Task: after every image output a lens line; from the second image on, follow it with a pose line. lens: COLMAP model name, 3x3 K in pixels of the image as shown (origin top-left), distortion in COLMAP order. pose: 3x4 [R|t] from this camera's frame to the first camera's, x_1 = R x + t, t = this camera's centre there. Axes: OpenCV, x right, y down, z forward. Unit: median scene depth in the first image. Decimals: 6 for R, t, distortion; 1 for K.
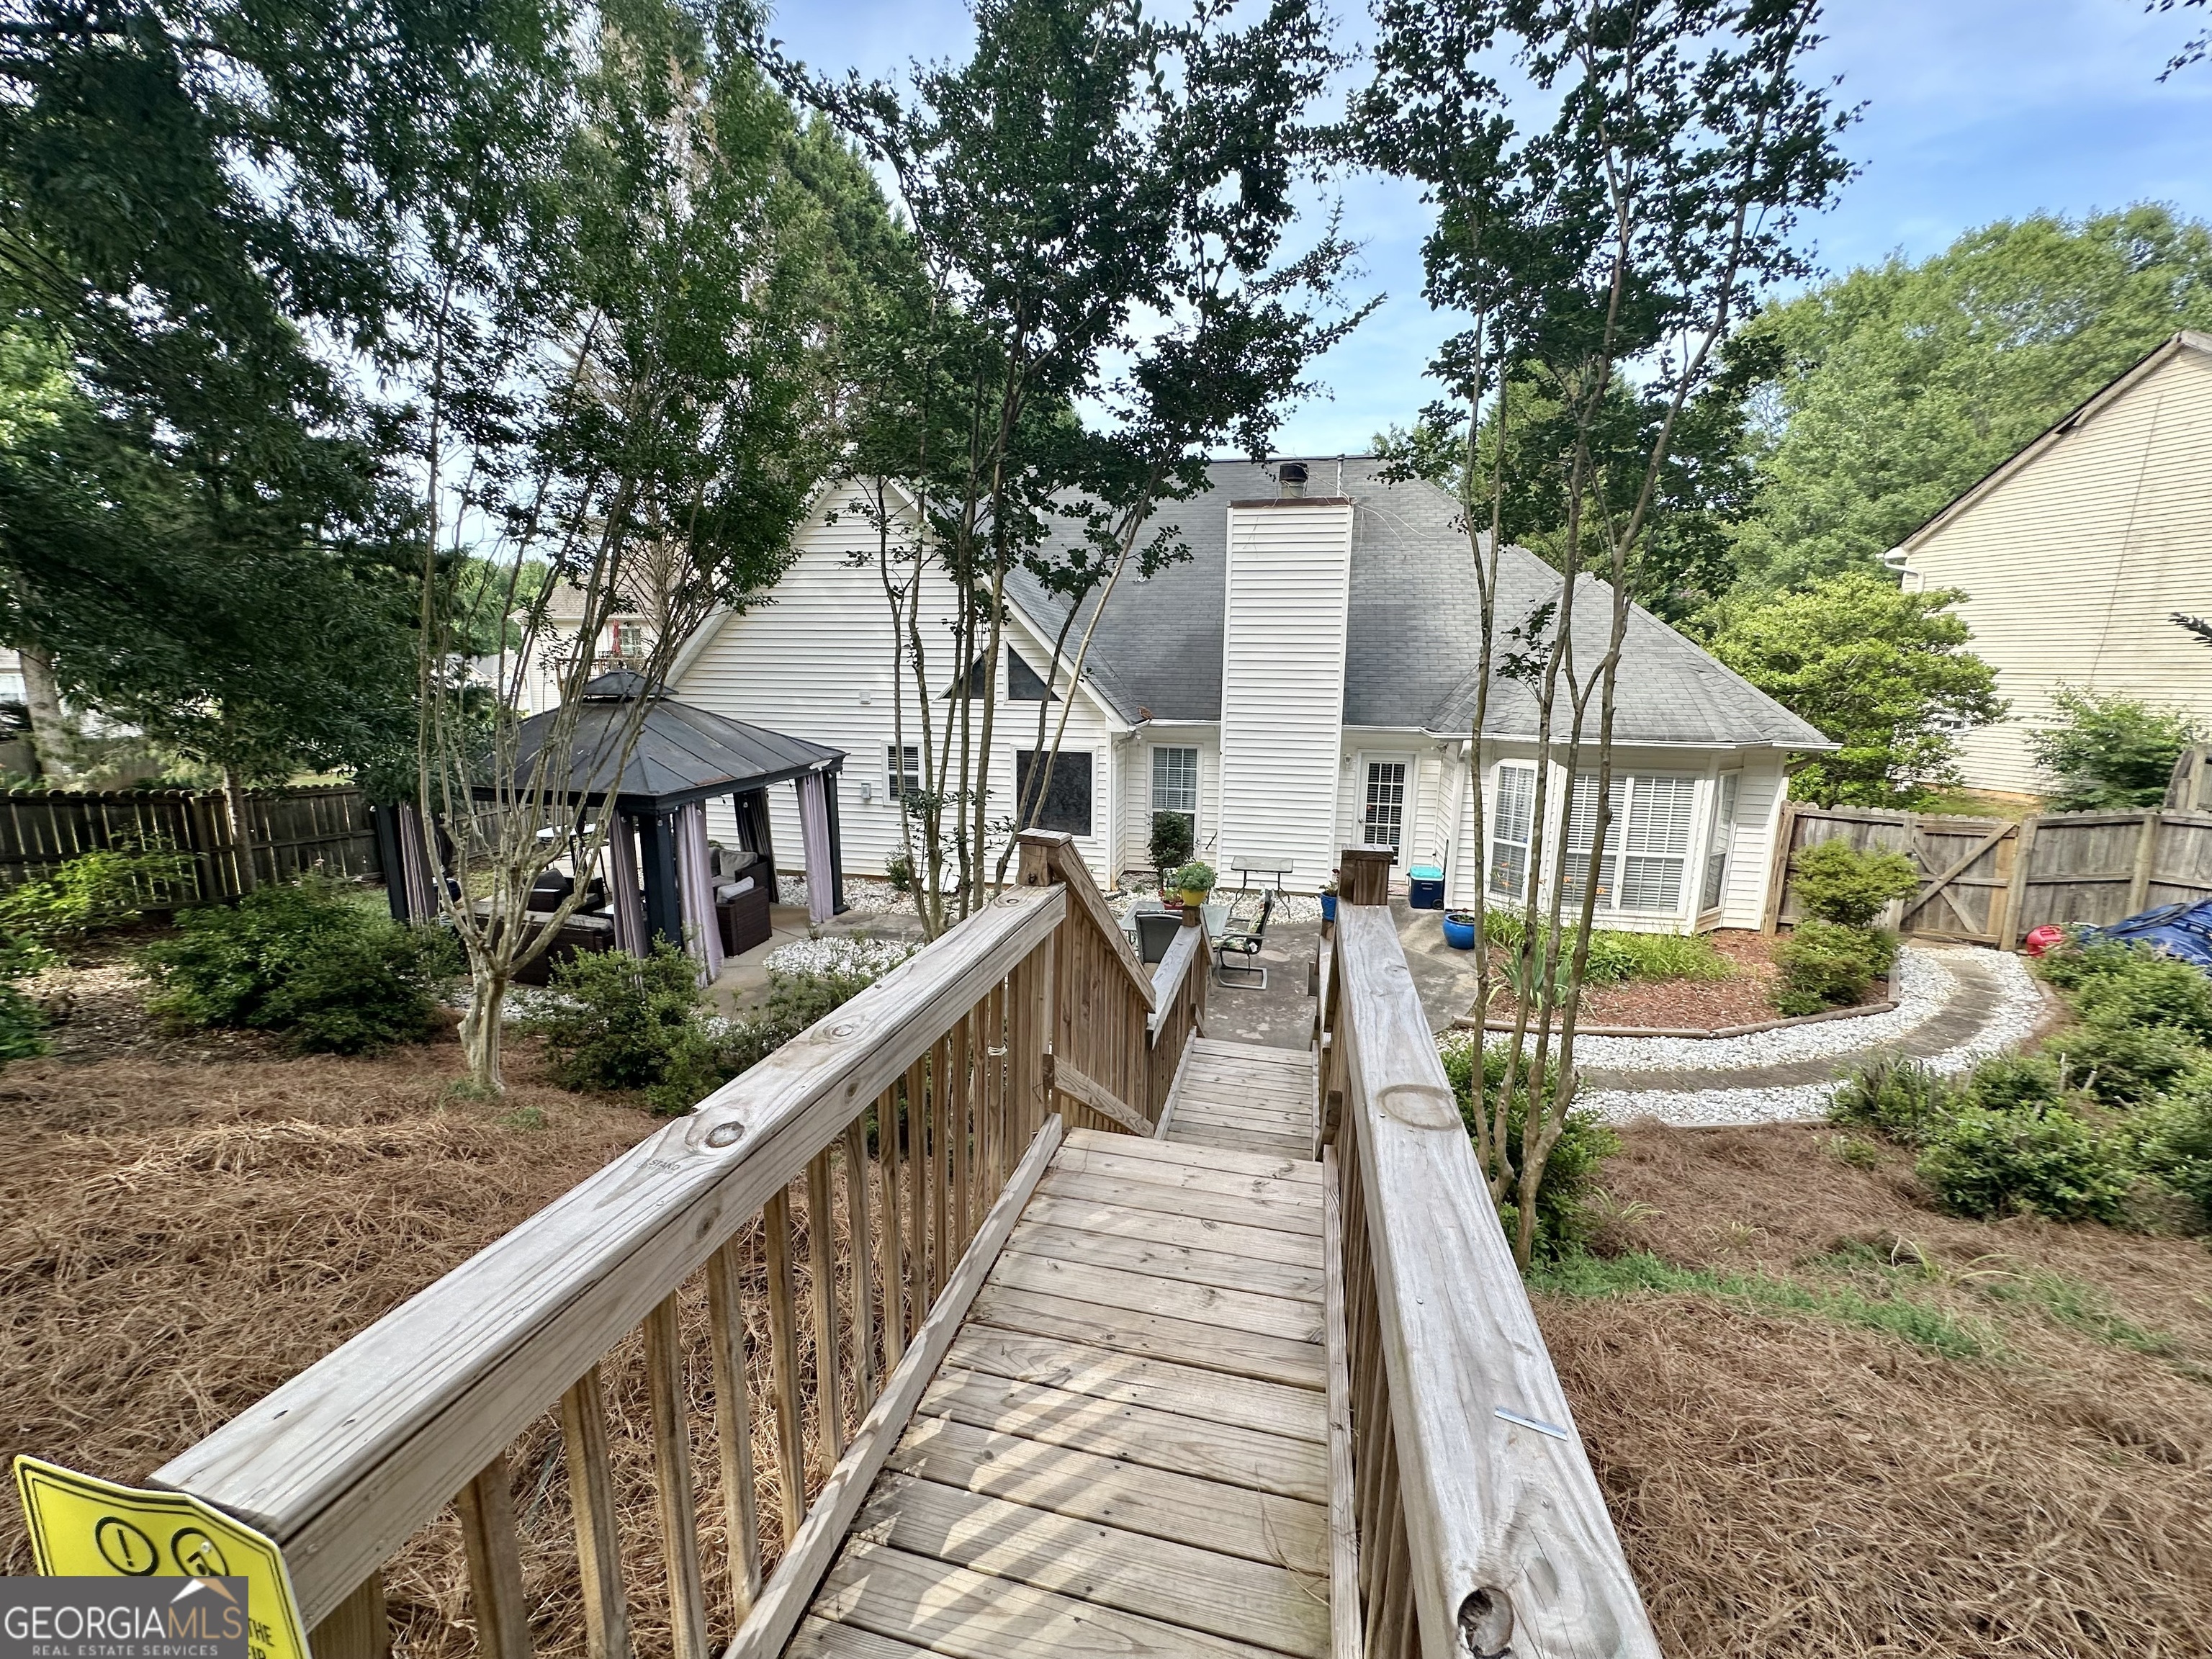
lens RADIAL K [[889.8, 0, 1104.0], [0, 889.8, 826.4], [0, 0, 1]] dist [-0.004144, 0.000802]
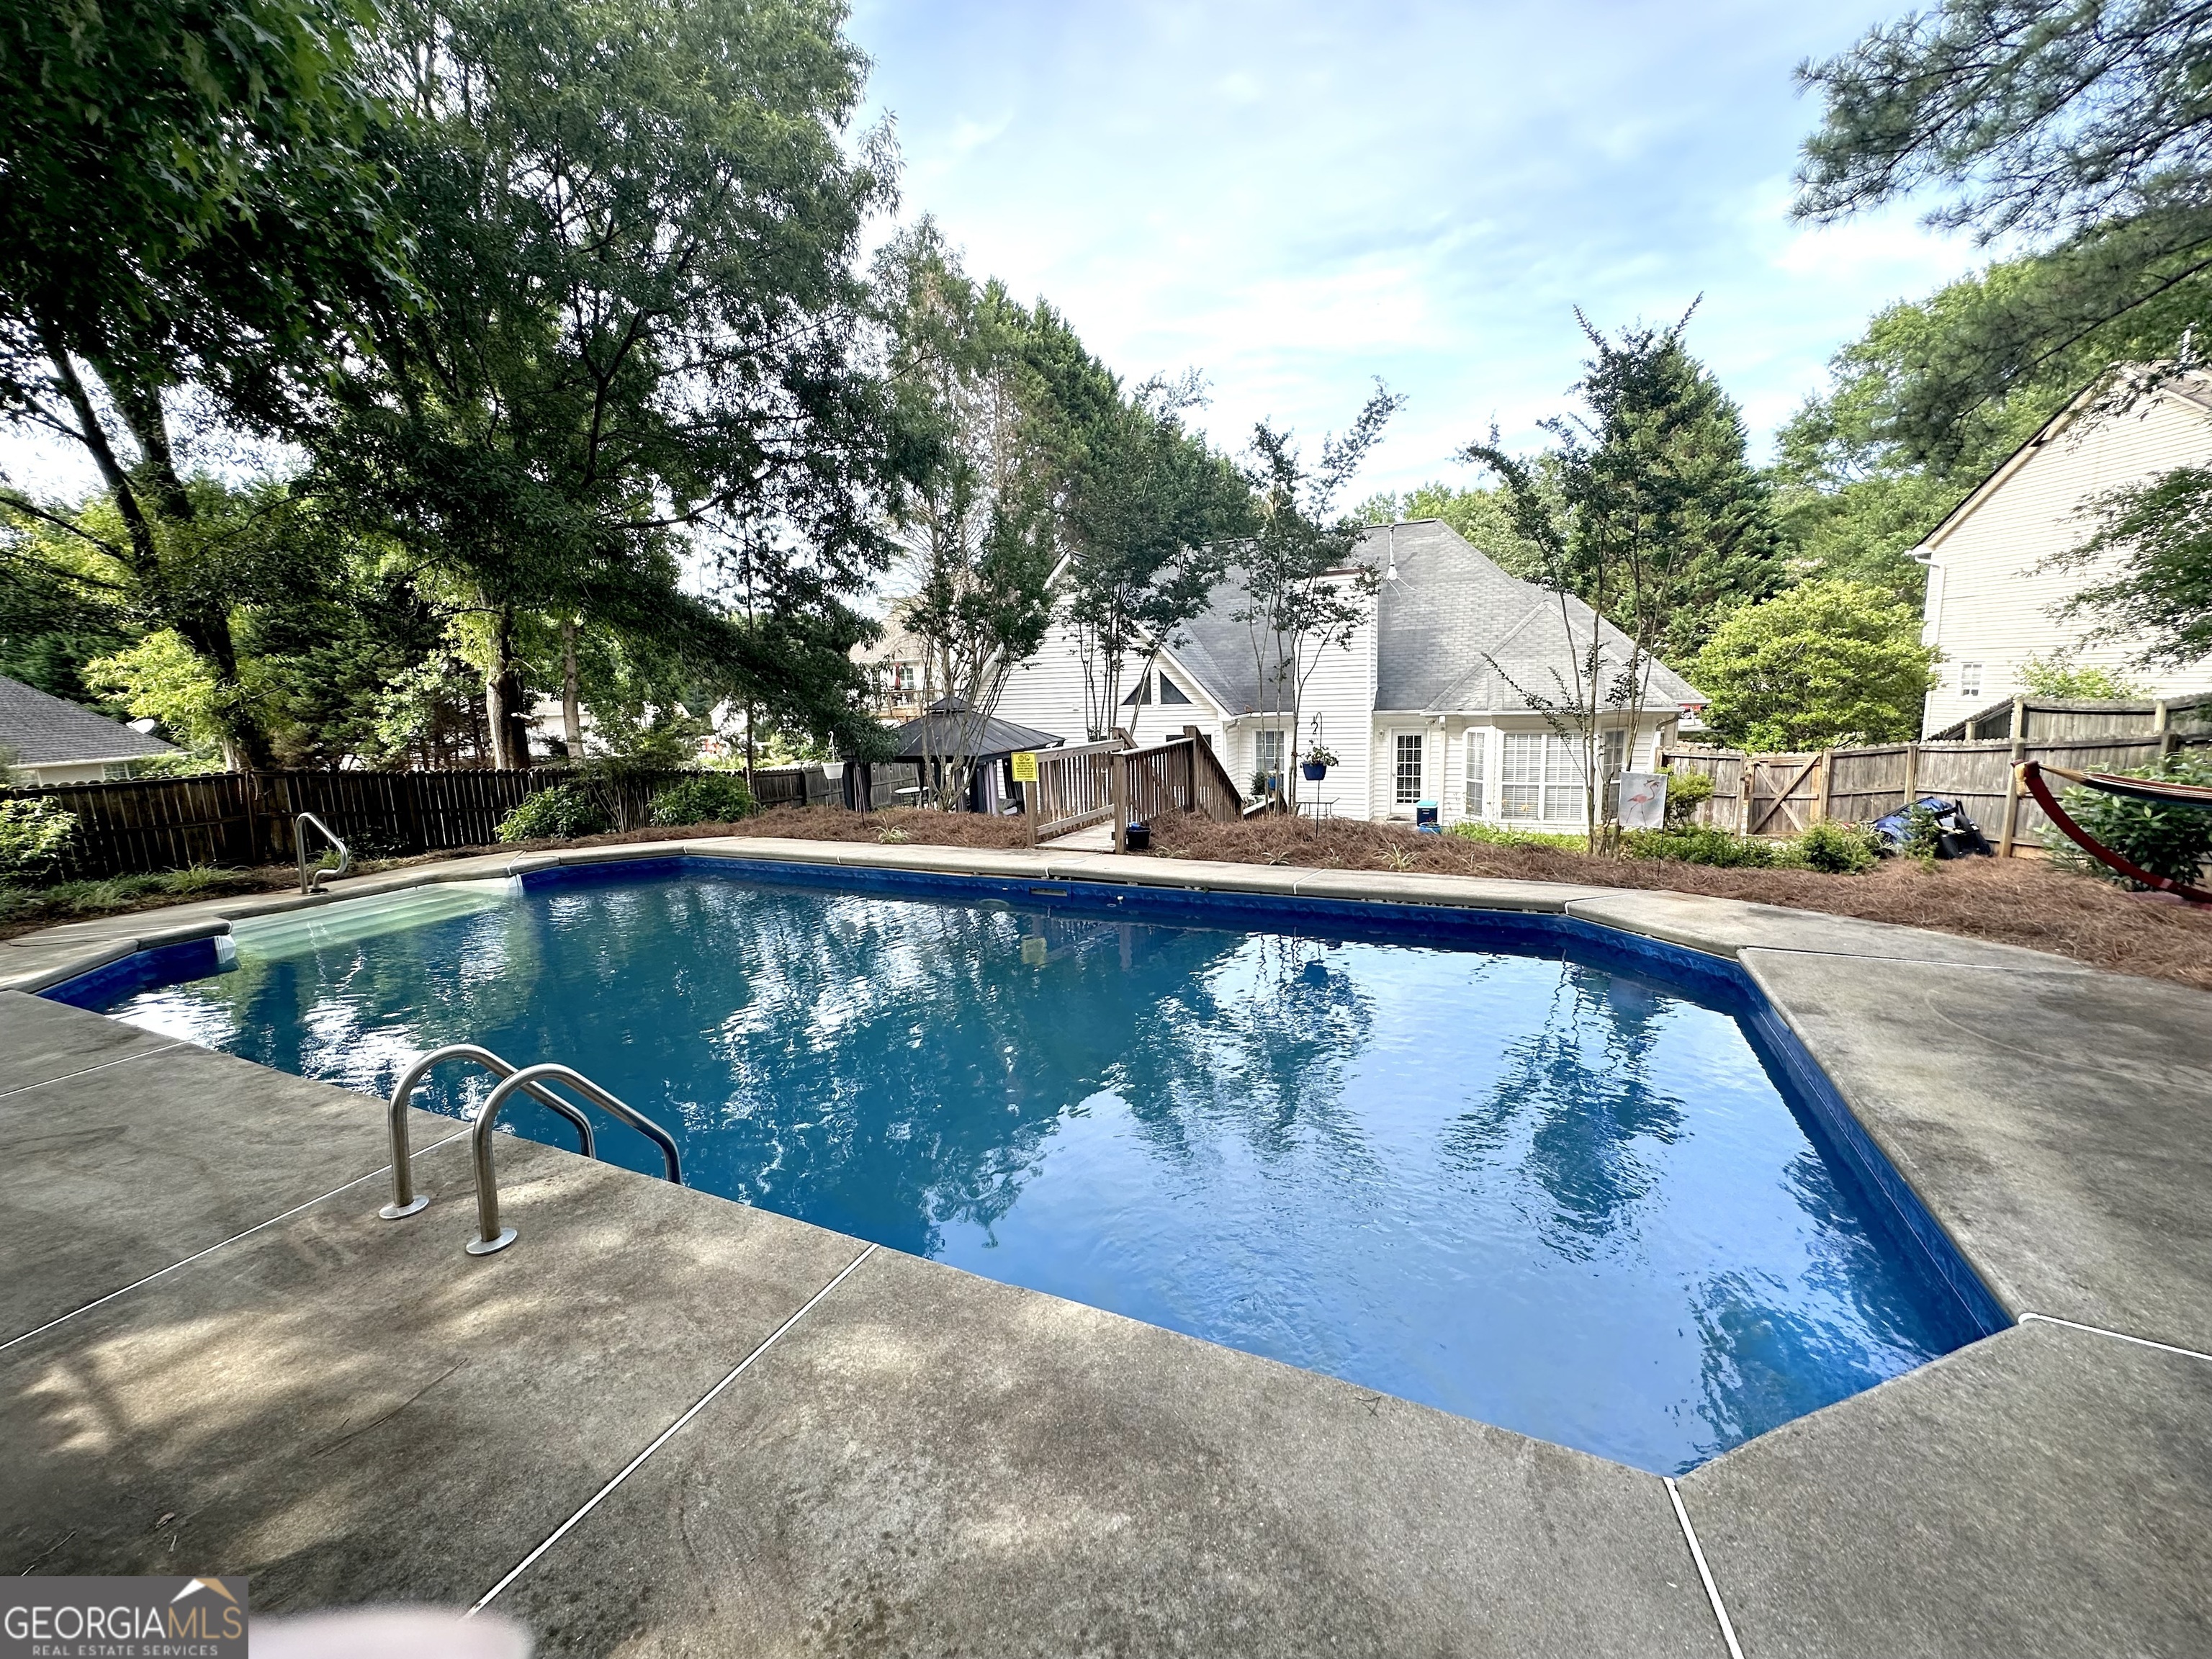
lens RADIAL K [[889.8, 0, 1104.2], [0, 889.8, 828.5], [0, 0, 1]] dist [-0.004144, 0.000802]
pose [[0.973015, -0.012475, -0.230406, 0.167432], [0.009052, 0.999832, -0.015908, 0.111597], [0.230566, 0.013393, 0.972964, -0.617050]]
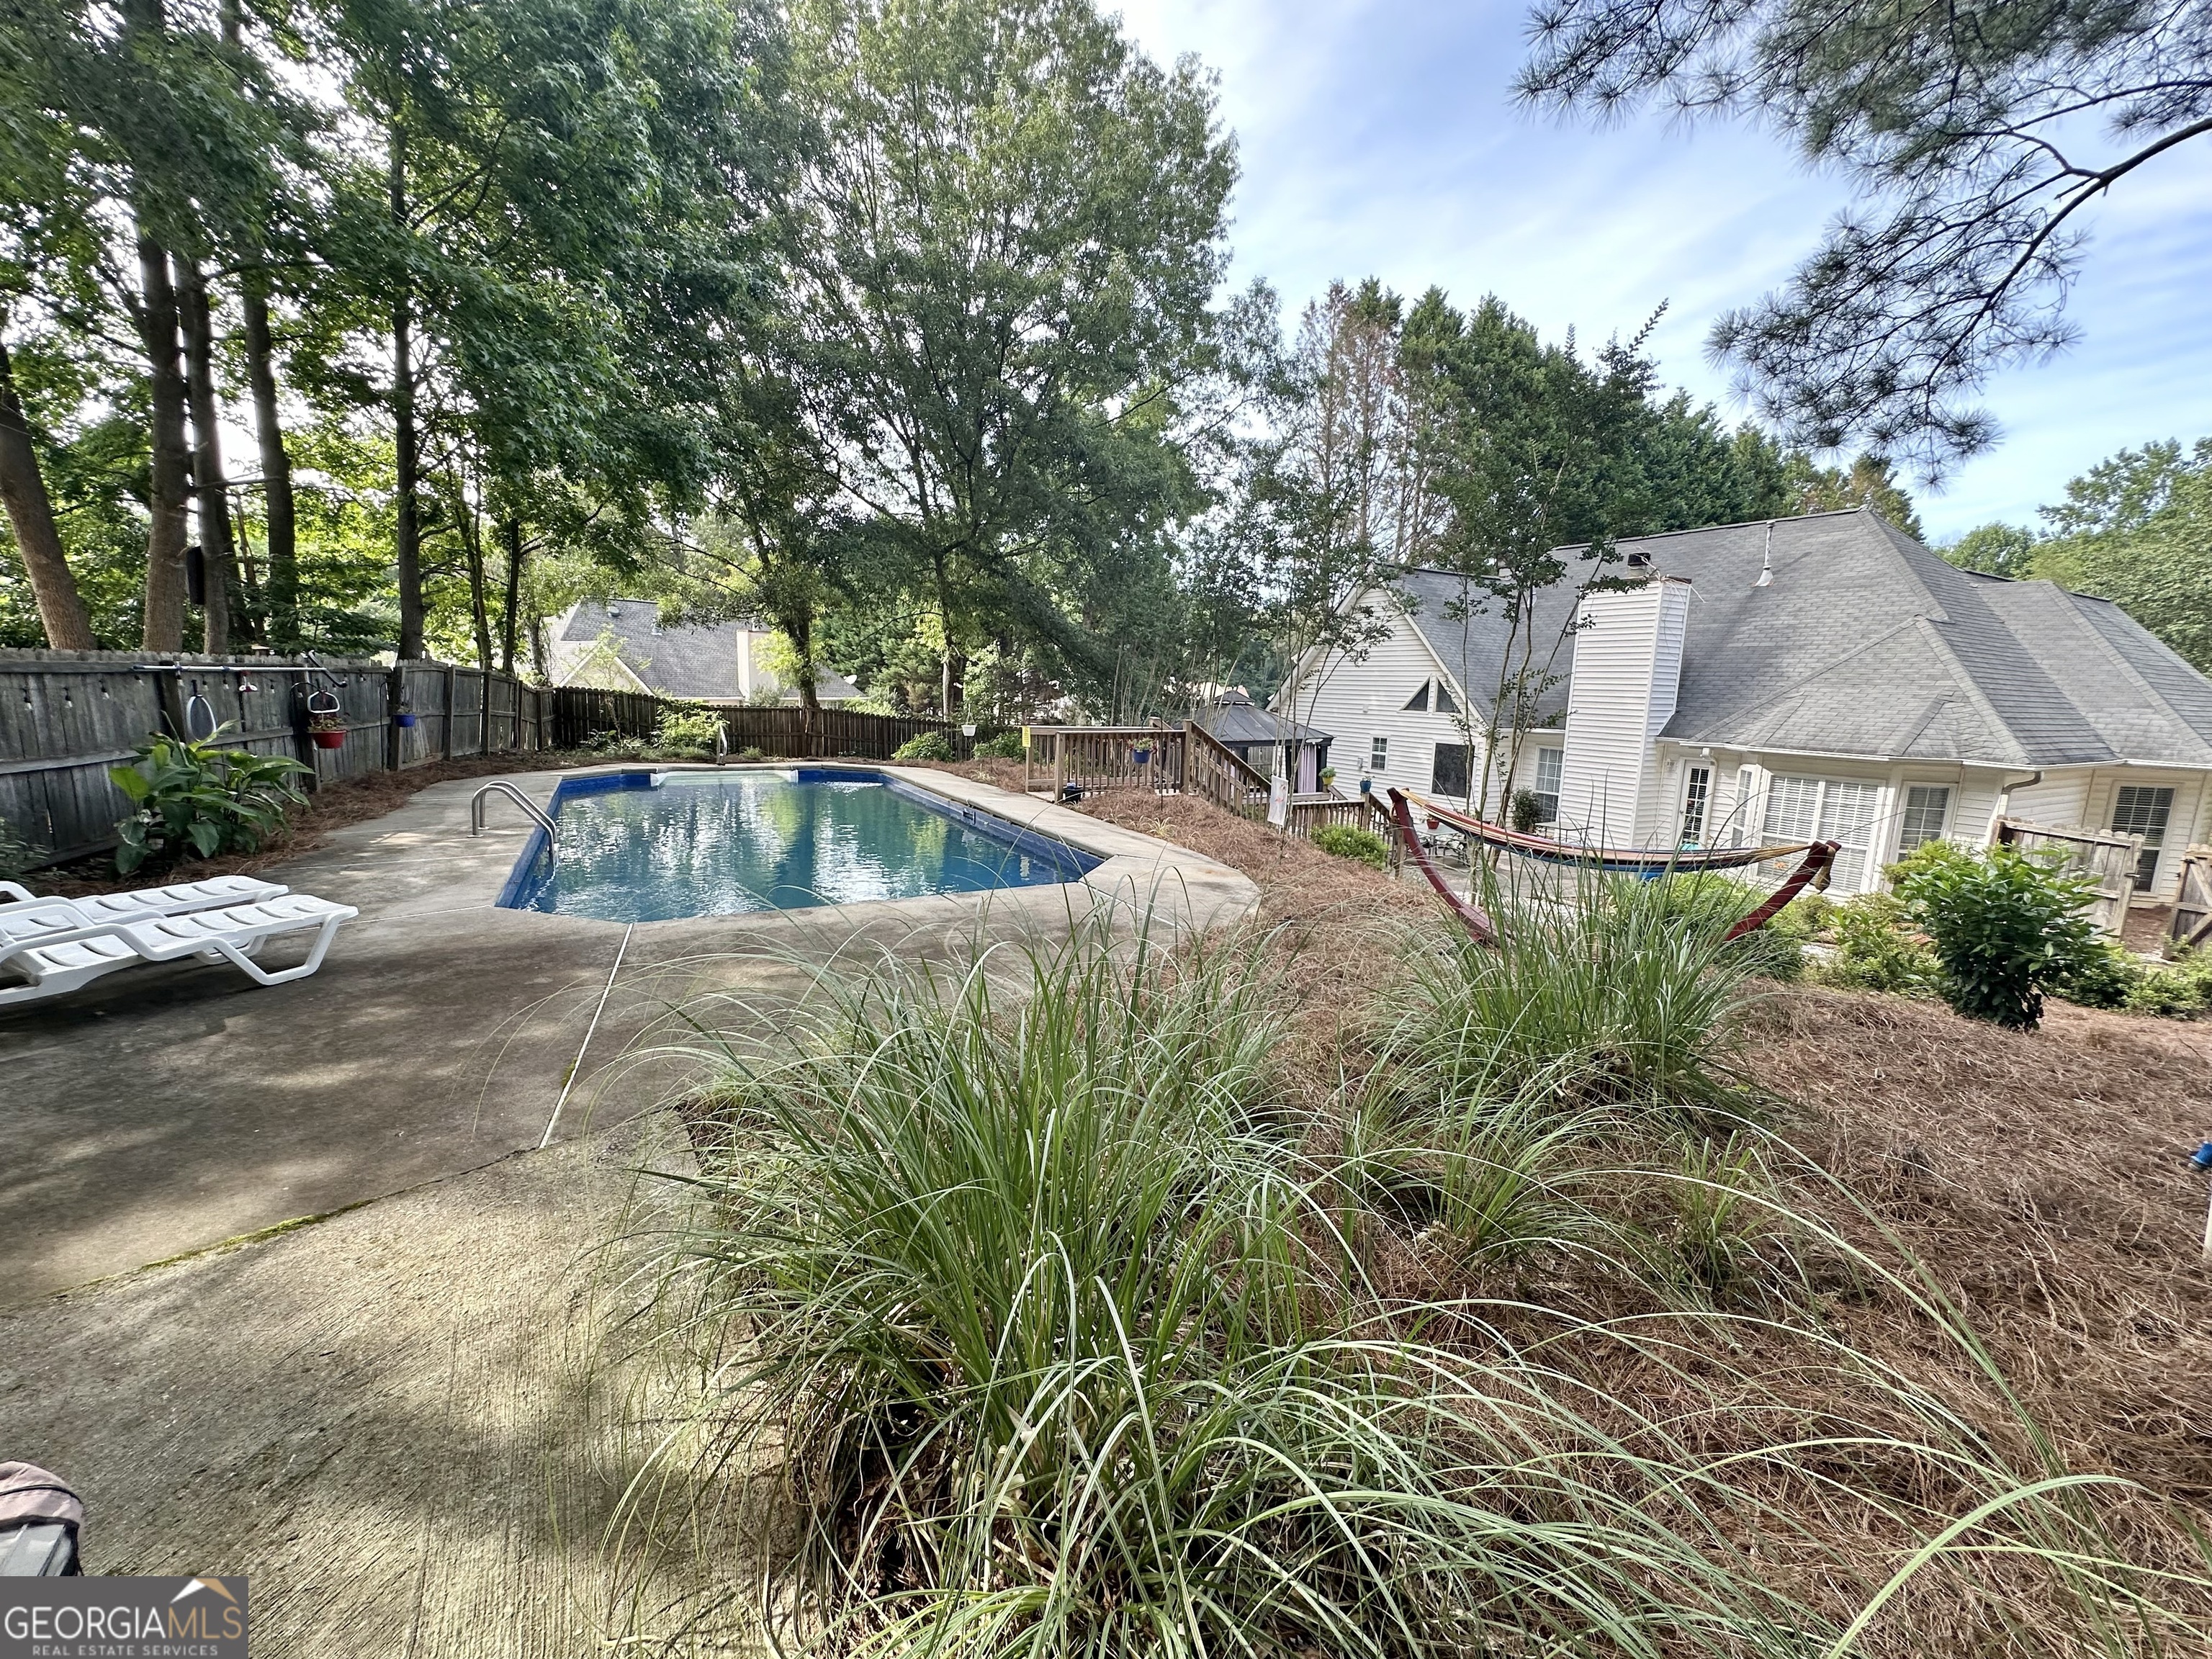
lens RADIAL K [[889.8, 0, 1103.1], [0, 889.8, 825.8], [0, 0, 1]] dist [-0.004144, 0.000802]
pose [[0.646306, 0.123761, -0.752975, 0.773031], [-0.149789, 0.988139, 0.033843, 0.103579], [0.748233, 0.090914, 0.657178, -0.530149]]
